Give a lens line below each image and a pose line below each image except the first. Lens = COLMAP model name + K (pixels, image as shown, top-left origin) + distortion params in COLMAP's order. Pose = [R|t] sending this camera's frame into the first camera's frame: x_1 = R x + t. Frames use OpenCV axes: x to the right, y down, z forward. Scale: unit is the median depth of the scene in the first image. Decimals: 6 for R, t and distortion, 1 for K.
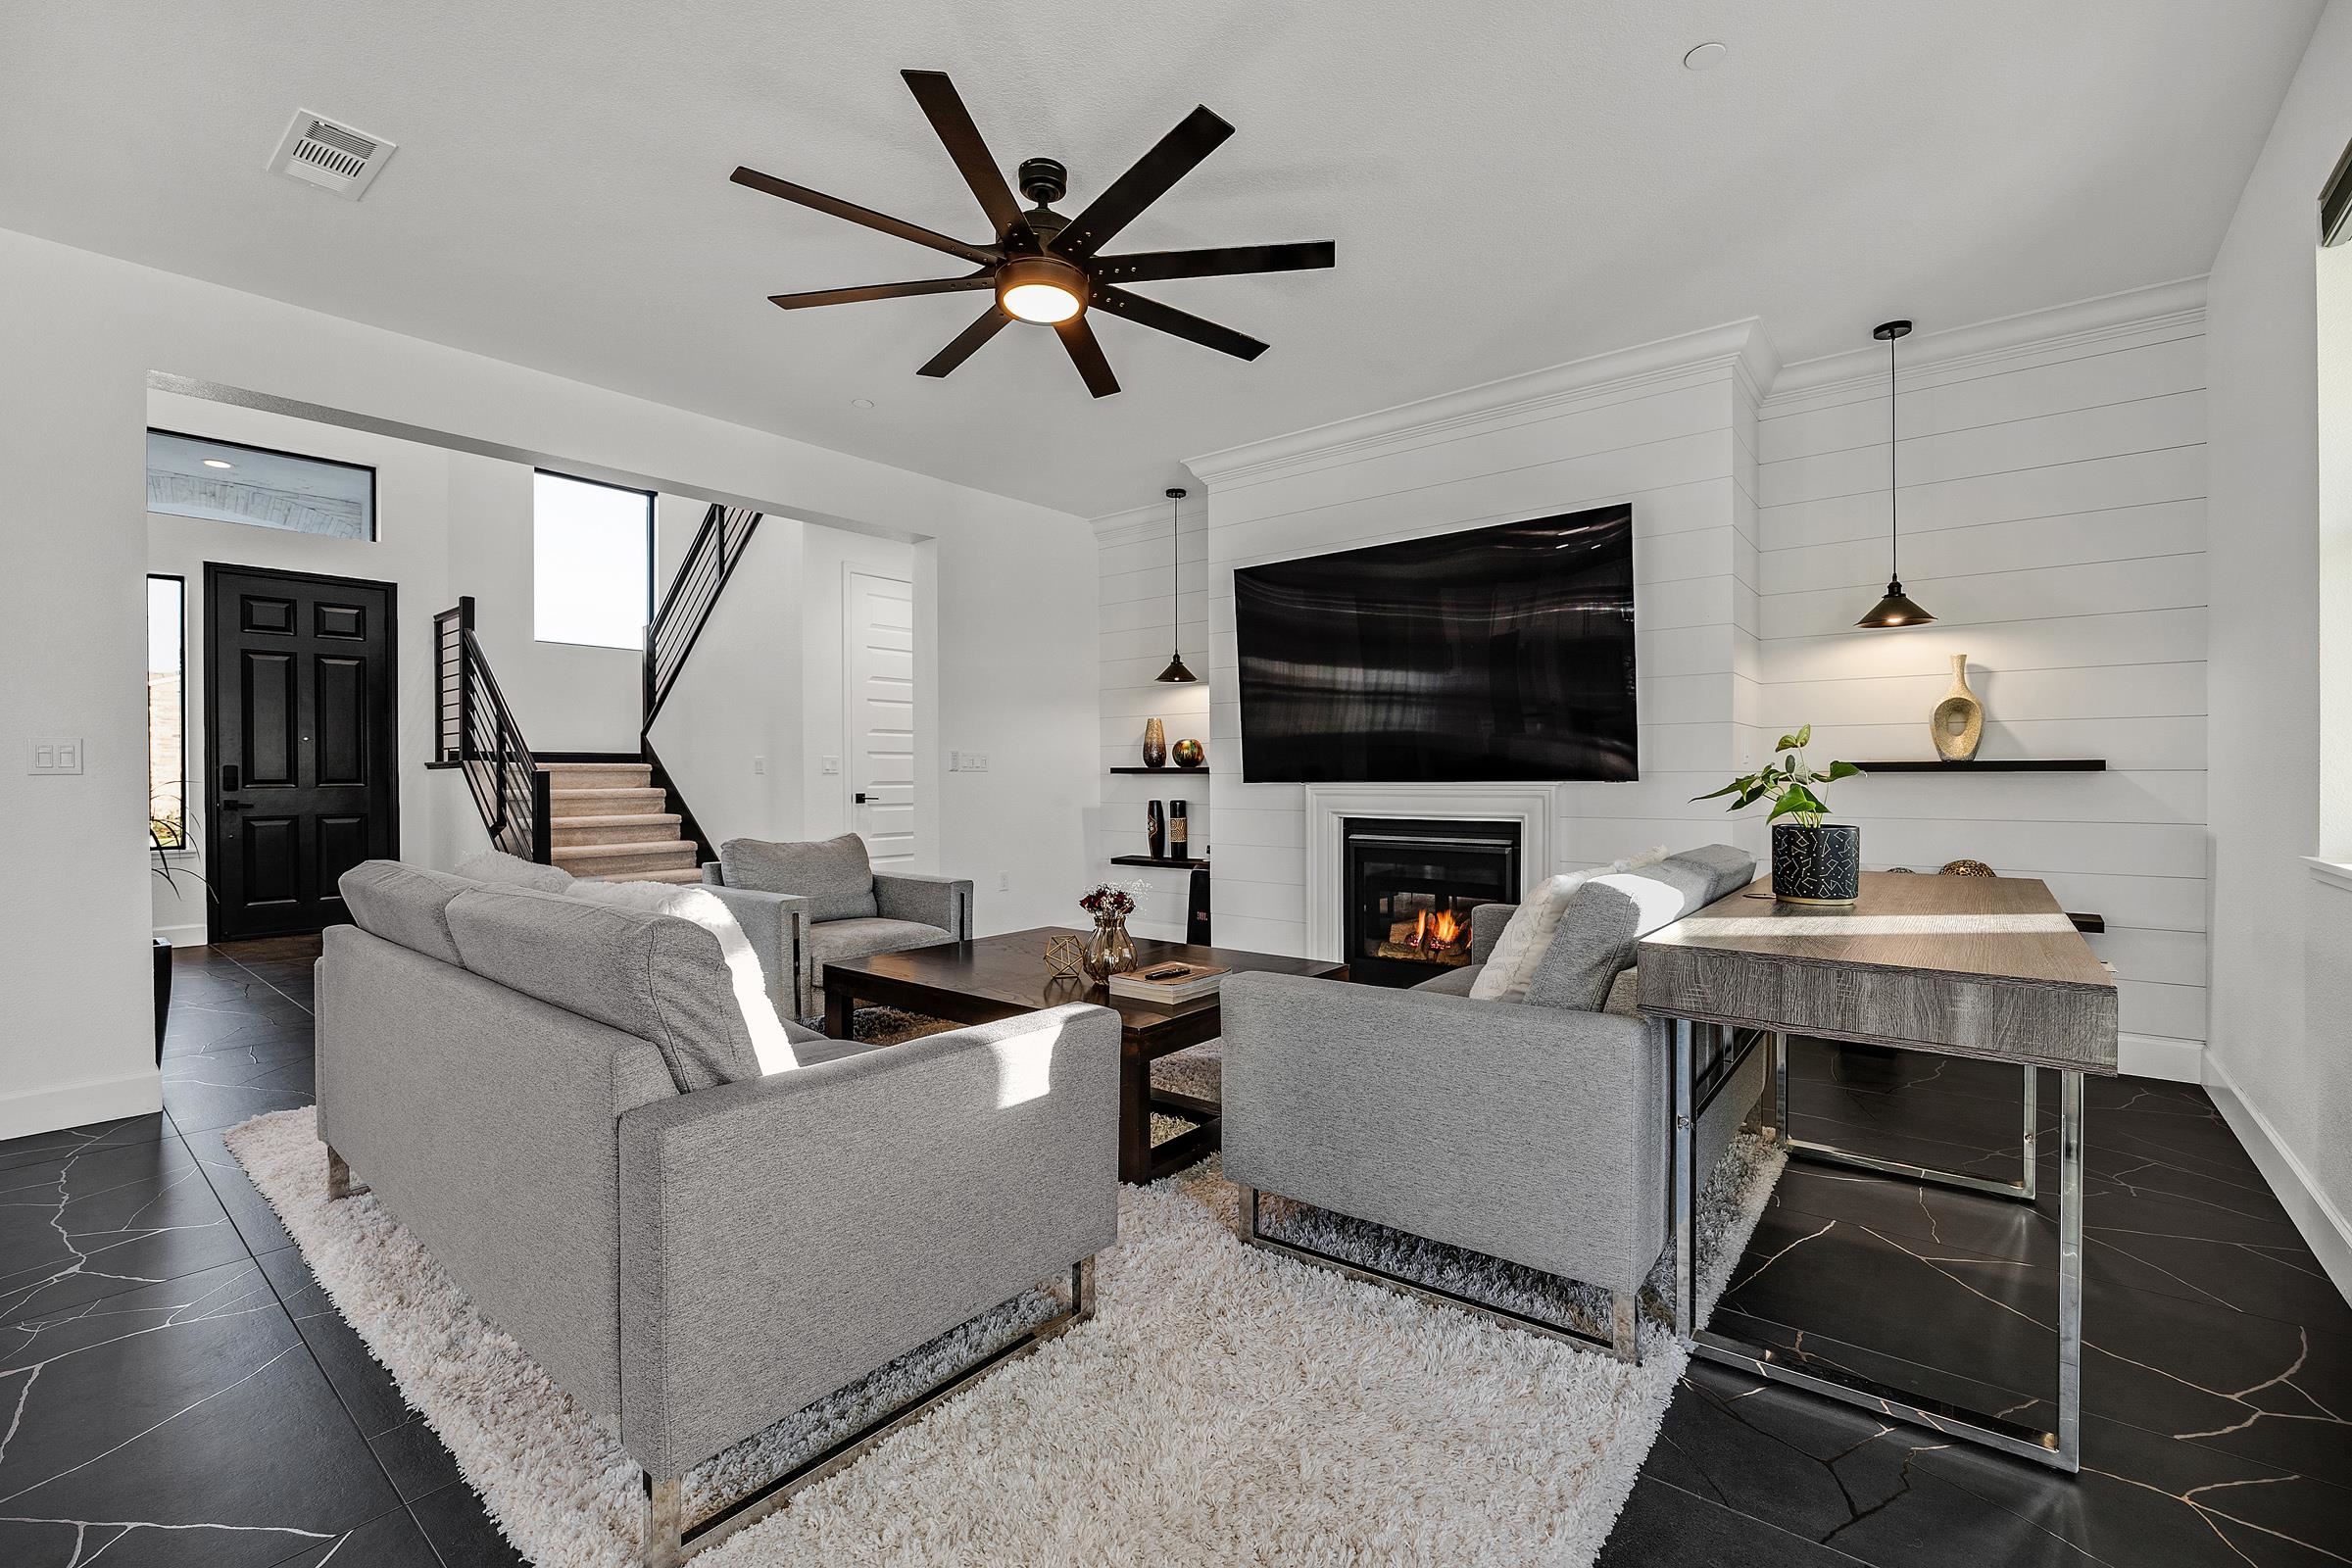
lens RADIAL K [[1010.4, 0, 1175.9], [0, 1010.4, 778.1], [0, 0, 1]] dist [-0.012727, 0.000327]
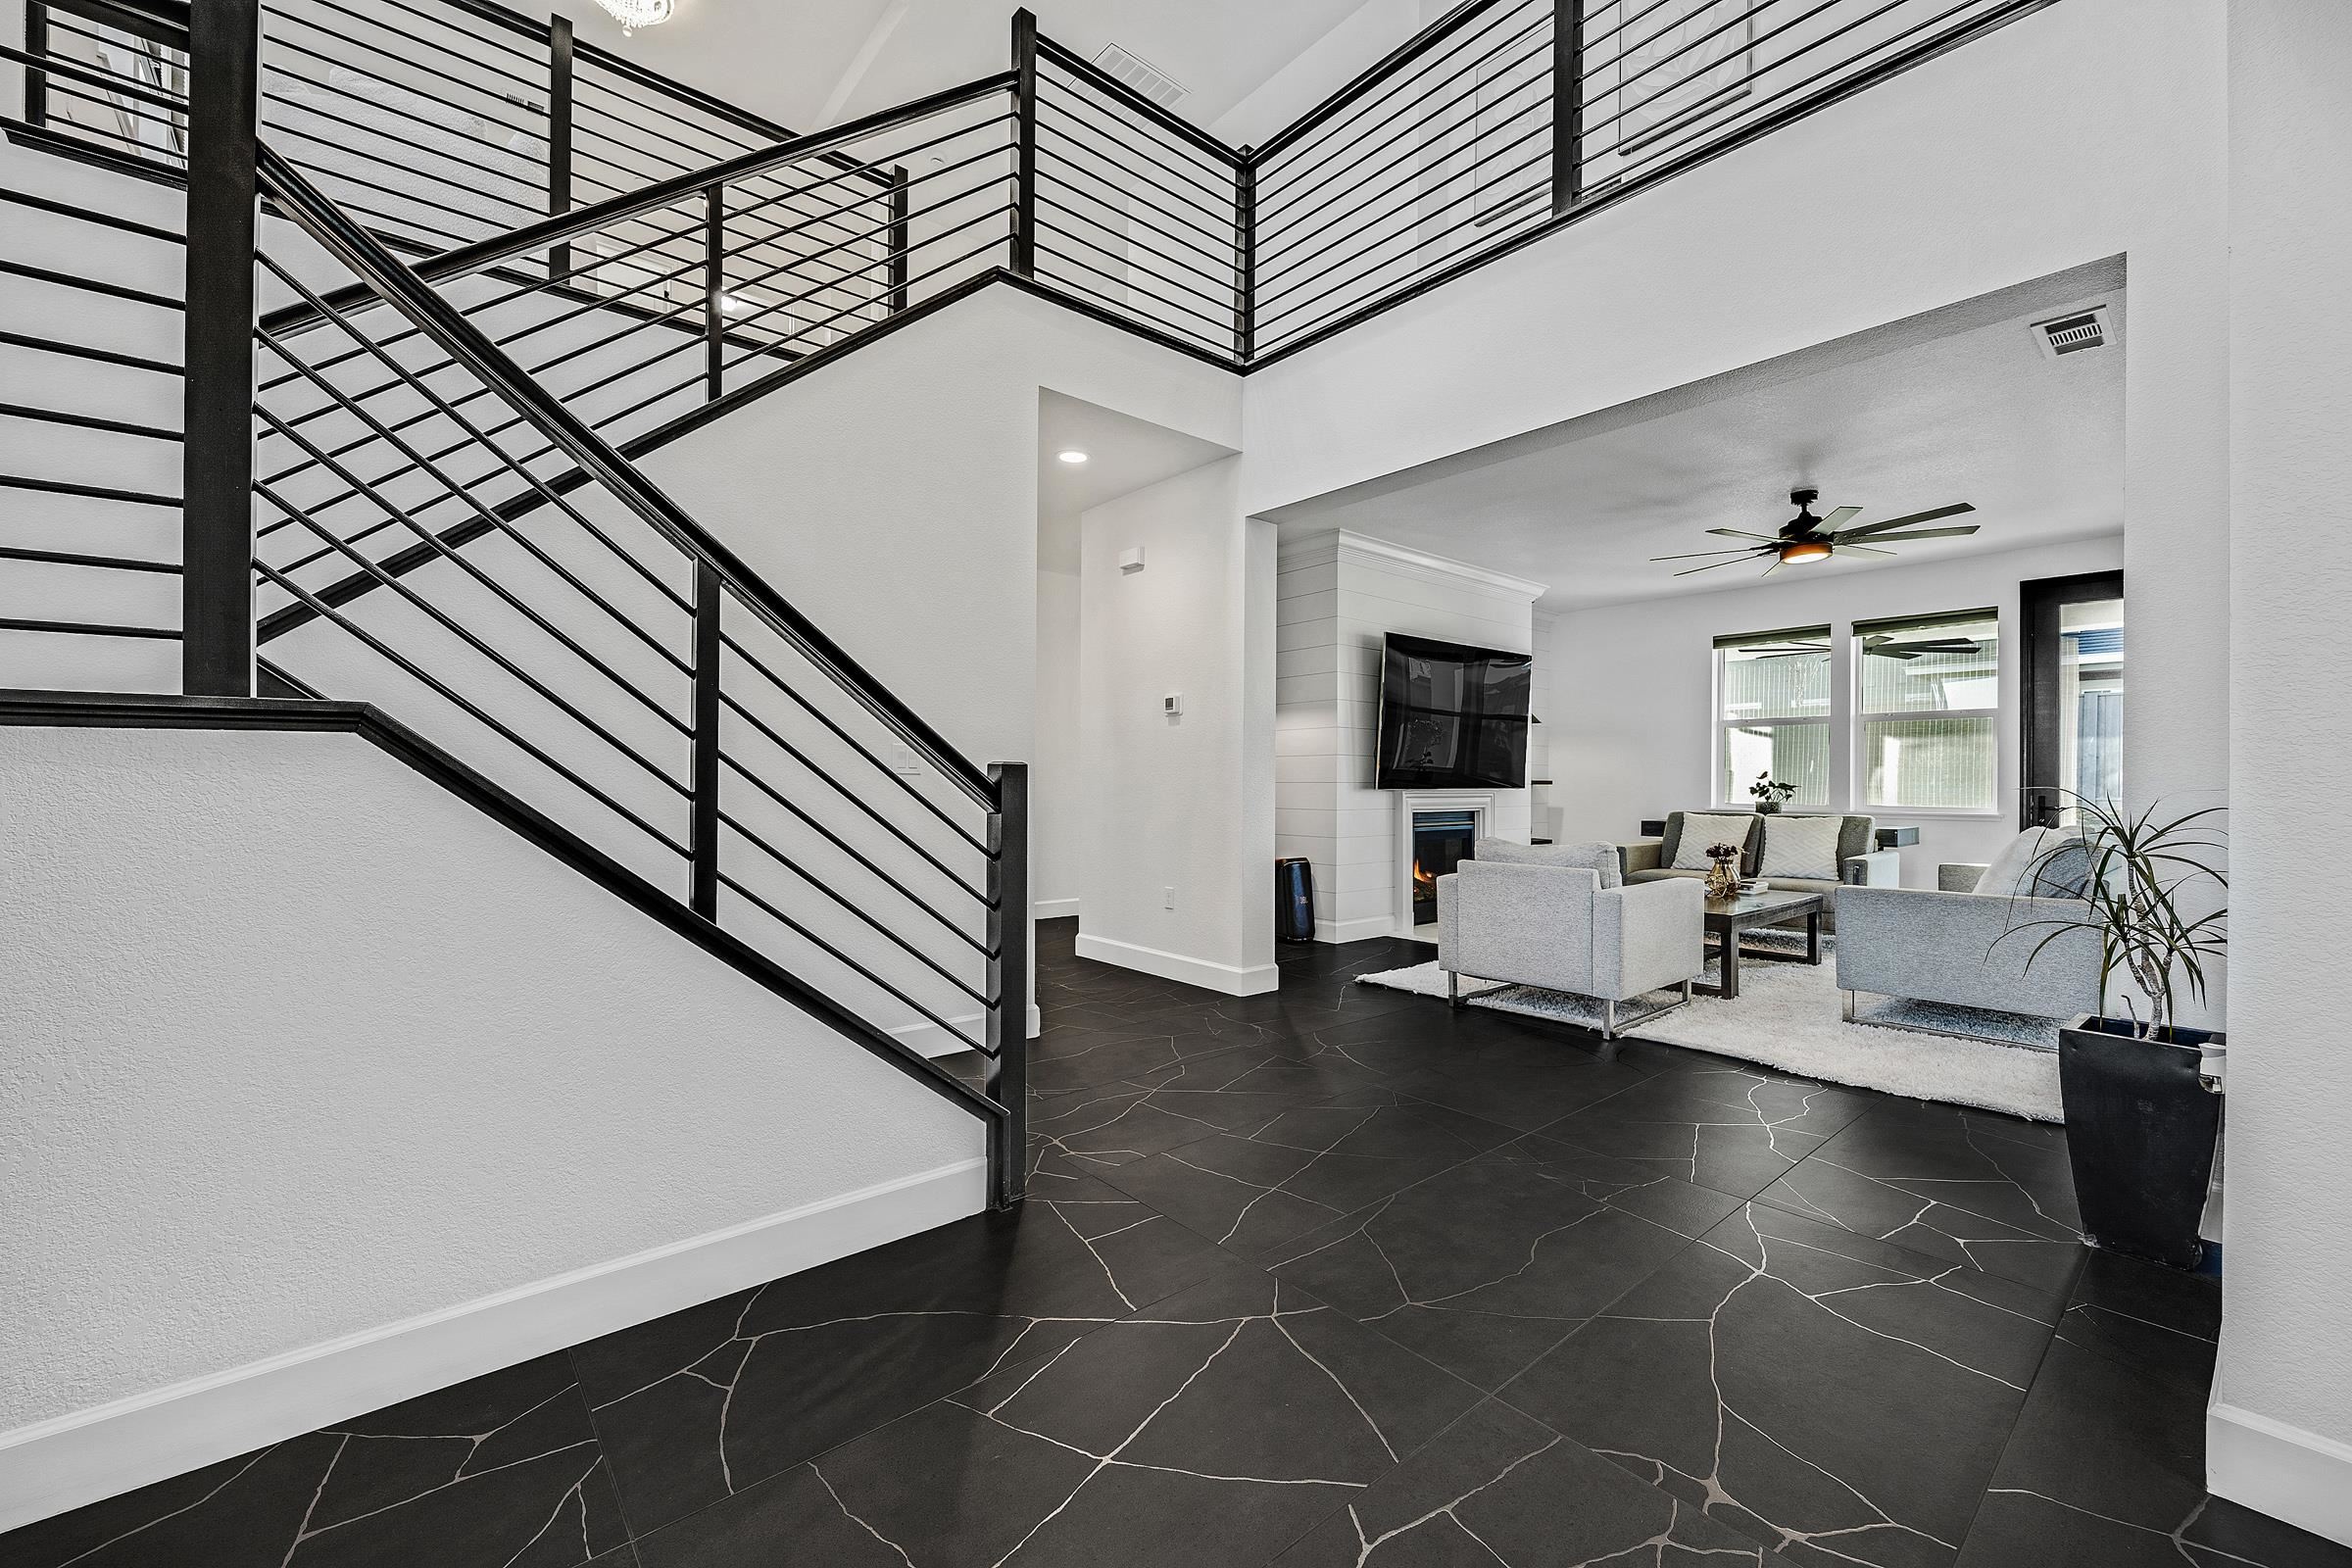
lens RADIAL K [[948.7, 0, 1179.2], [0, 948.7, 781.3], [0, 0, 1]] dist [-0.000230, -0.001014]
pose [[0.181541, 0.008484, 0.983347, -1.666612], [-0.002245, 0.999964, -0.008213, 0.006485], [-0.983381, -0.000716, 0.181554, 1.400585]]
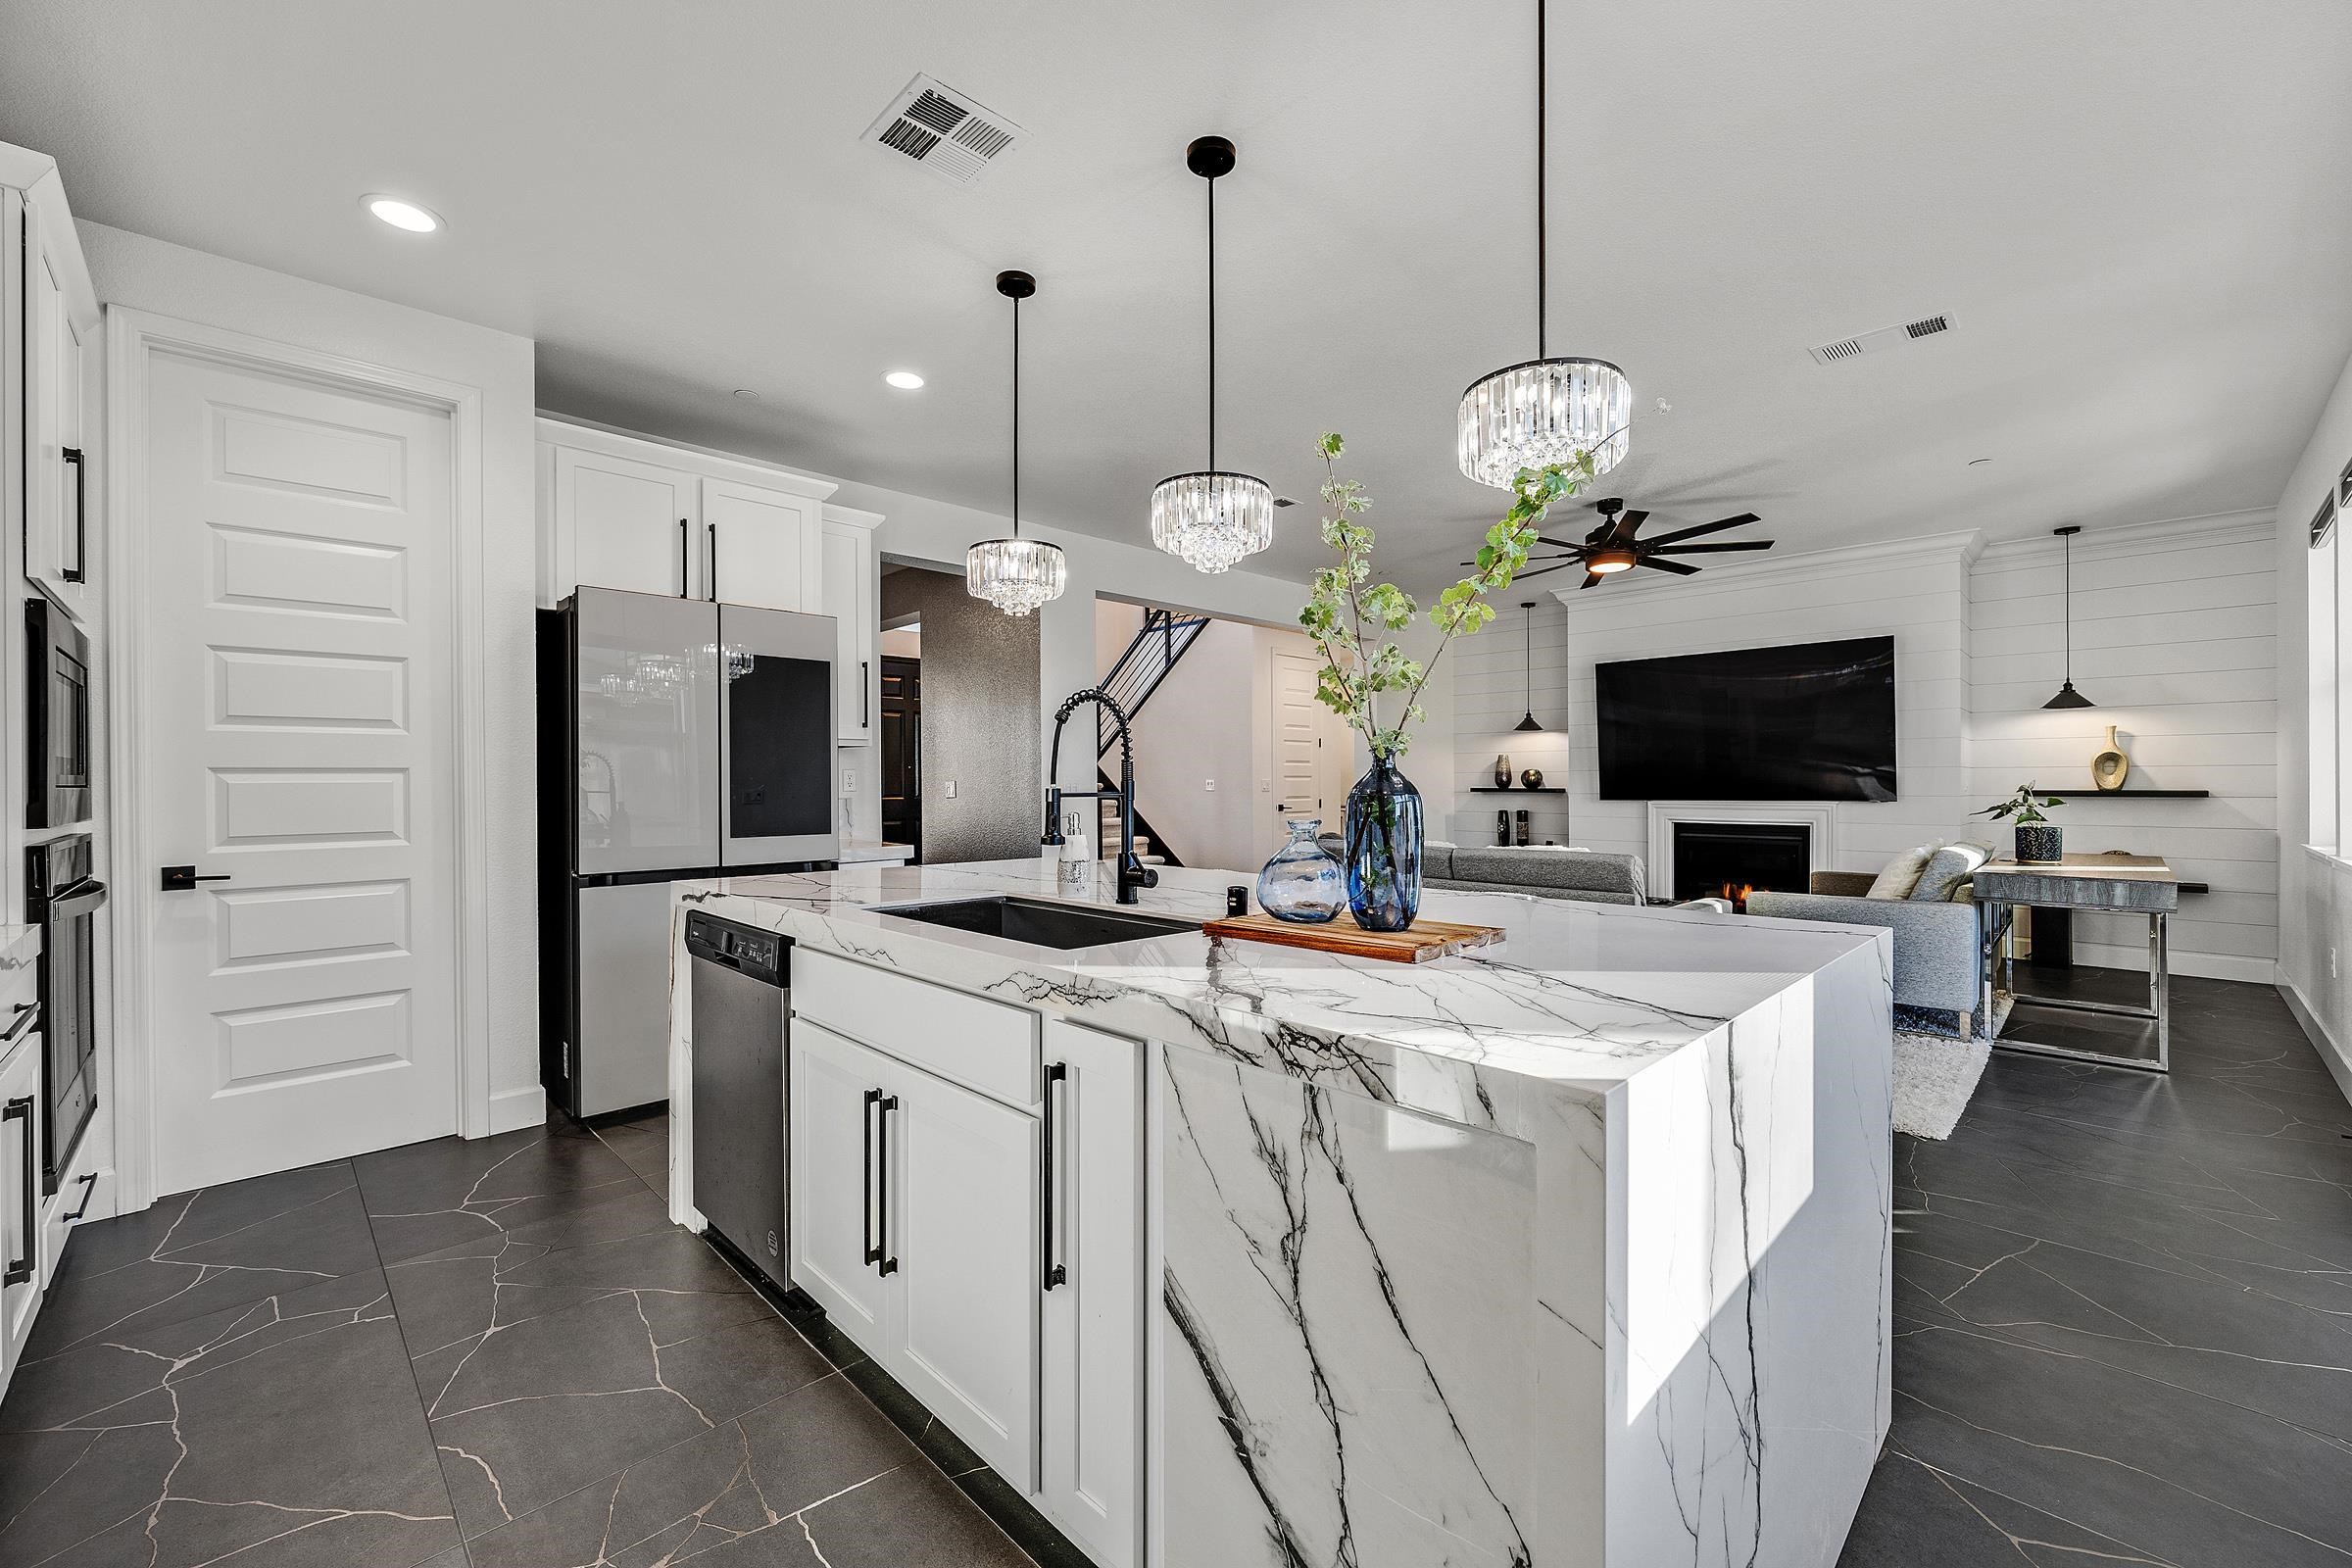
lens RADIAL K [[948.7, 0, 1179.2], [0, 948.7, 781.3], [0, 0, 1]] dist [-0.000230, -0.001014]
pose [[0.993884, 0.001150, -0.110421, -0.566018], [-0.001616, 0.999990, -0.004135, -0.023076], [0.110415, 0.004288, 0.993876, -0.712470]]
